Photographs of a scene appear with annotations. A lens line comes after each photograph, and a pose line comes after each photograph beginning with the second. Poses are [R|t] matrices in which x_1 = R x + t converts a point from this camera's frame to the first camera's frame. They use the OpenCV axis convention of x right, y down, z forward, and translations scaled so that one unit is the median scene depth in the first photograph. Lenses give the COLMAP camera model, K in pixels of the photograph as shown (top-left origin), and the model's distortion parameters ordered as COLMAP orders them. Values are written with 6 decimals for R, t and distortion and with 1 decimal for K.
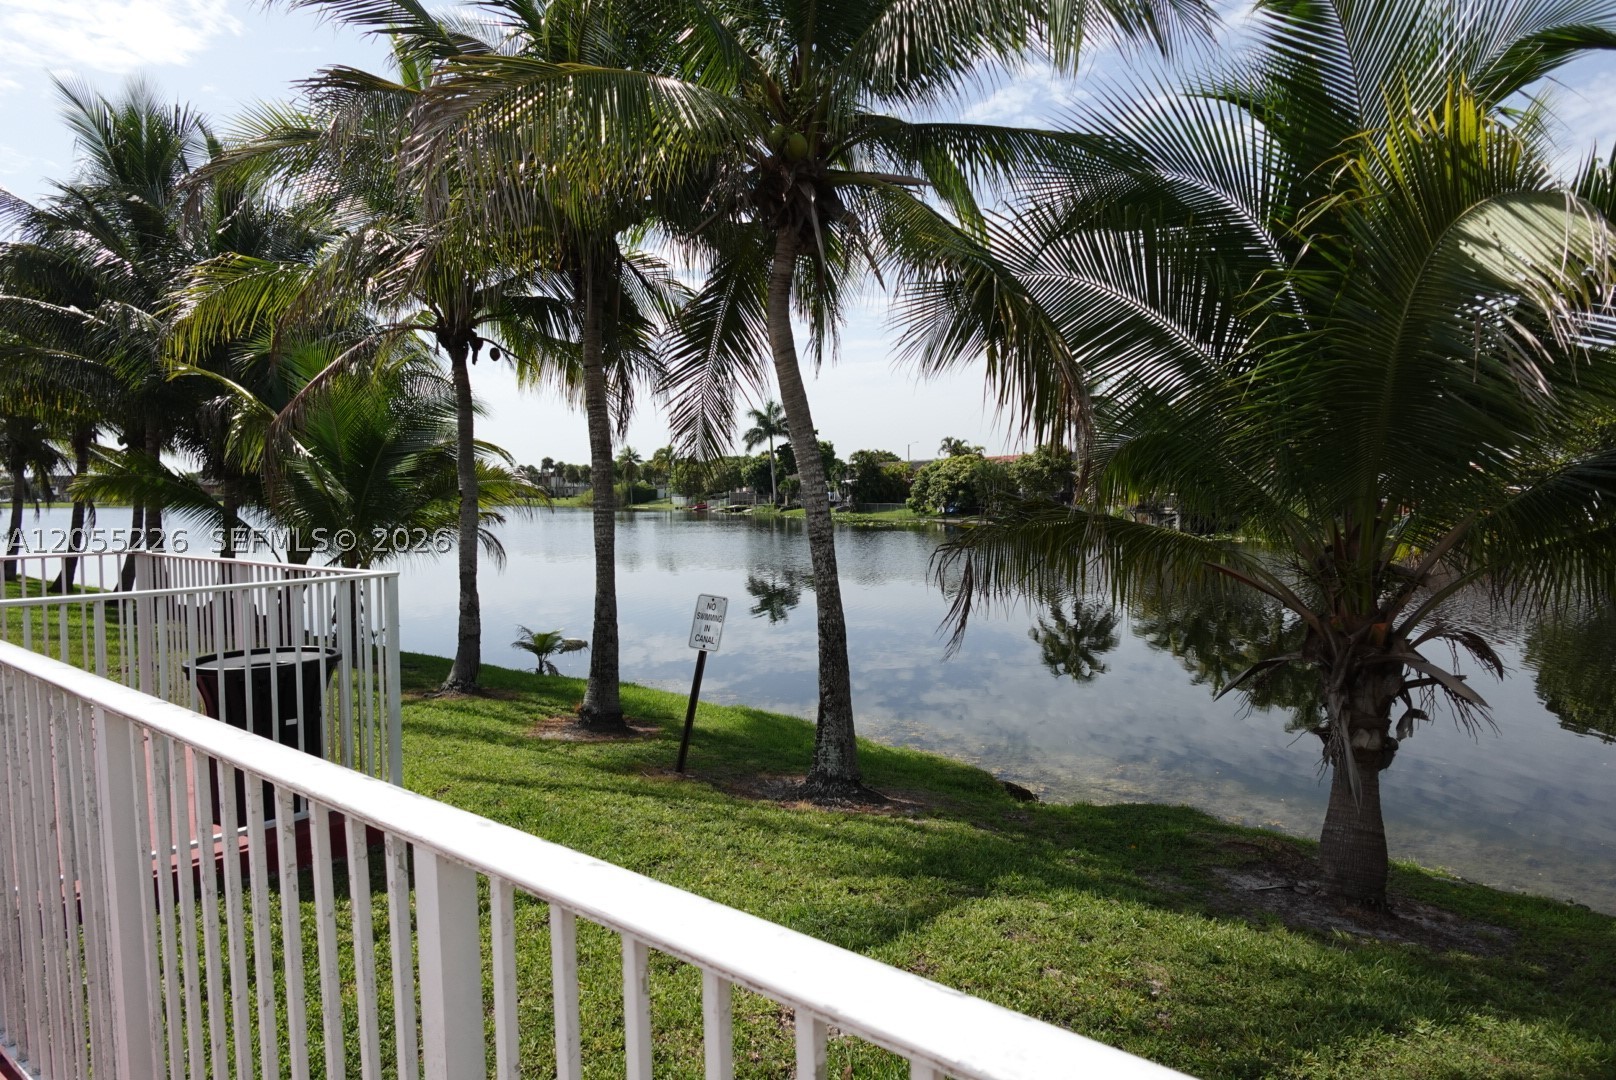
lens RADIAL K [[913.2, 0, 808.0], [0, 913.2, 540.0], [0, 0, 1]] dist [-0.003224, 0.003310]
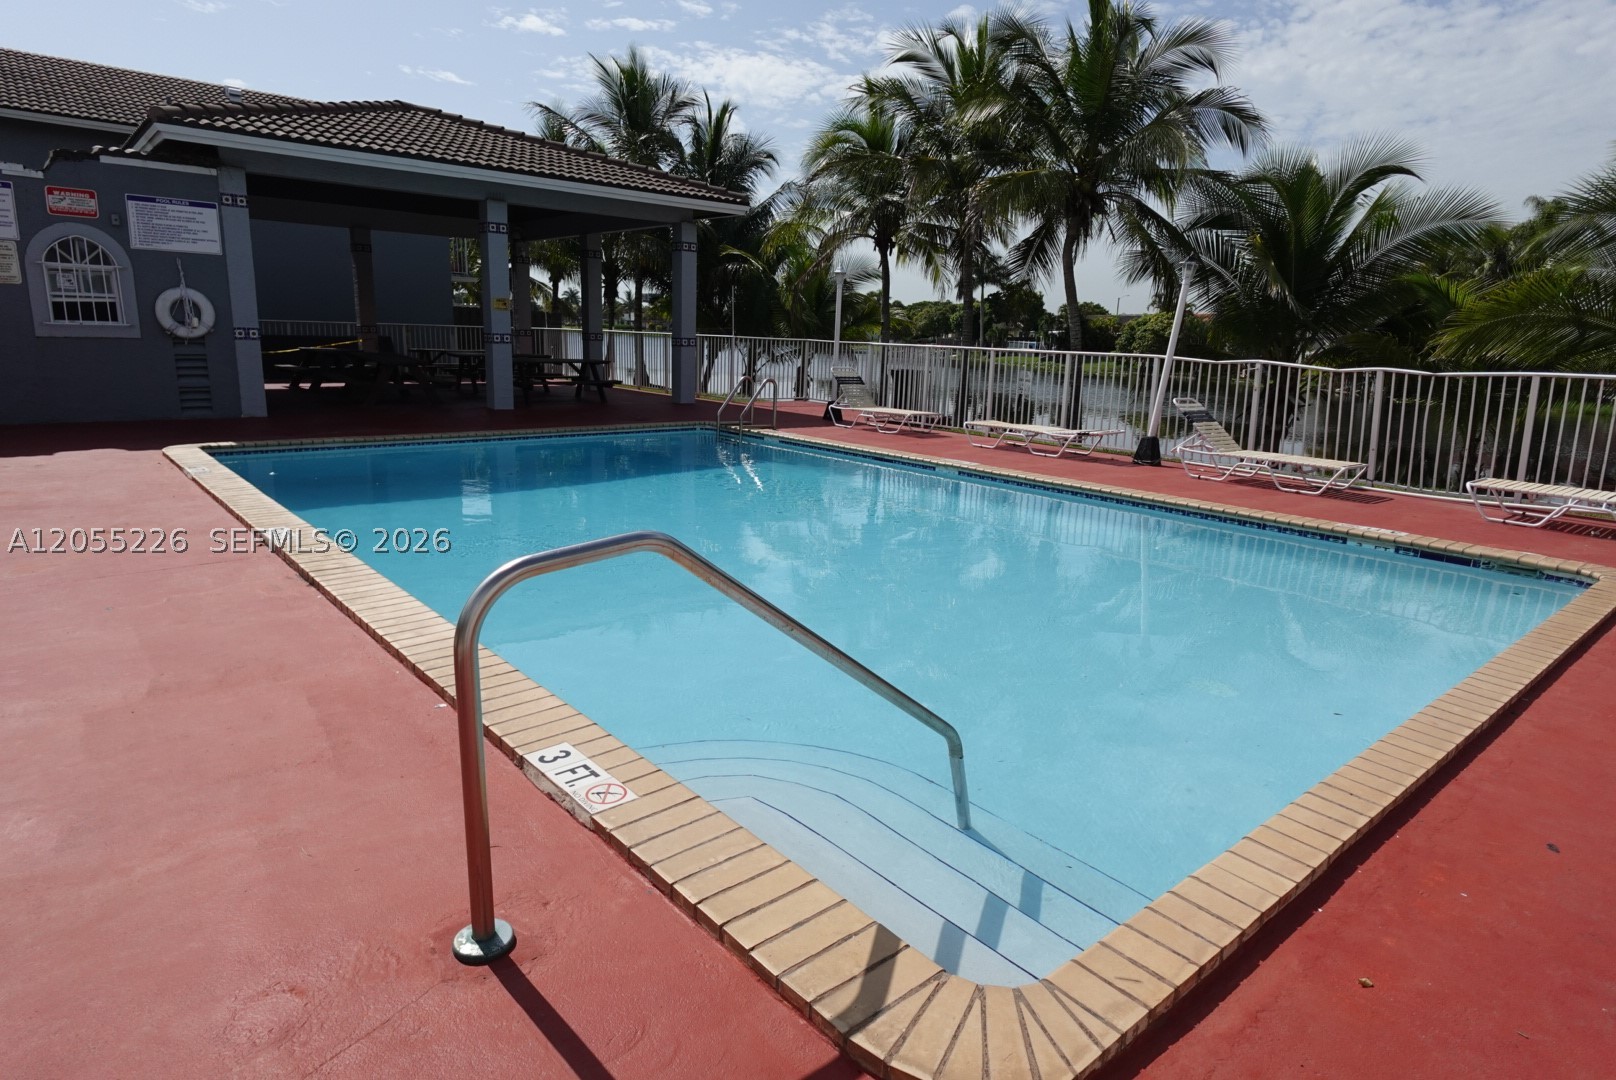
lens RADIAL K [[913.2, 0, 808.0], [0, 913.2, 540.0], [0, 0, 1]] dist [-0.003224, 0.003310]
pose [[0.977476, 0.092496, -0.189697, -0.014169], [-0.059961, 0.983516, 0.170592, 0.010256], [0.202349, -0.155375, 0.966909, -0.127001]]
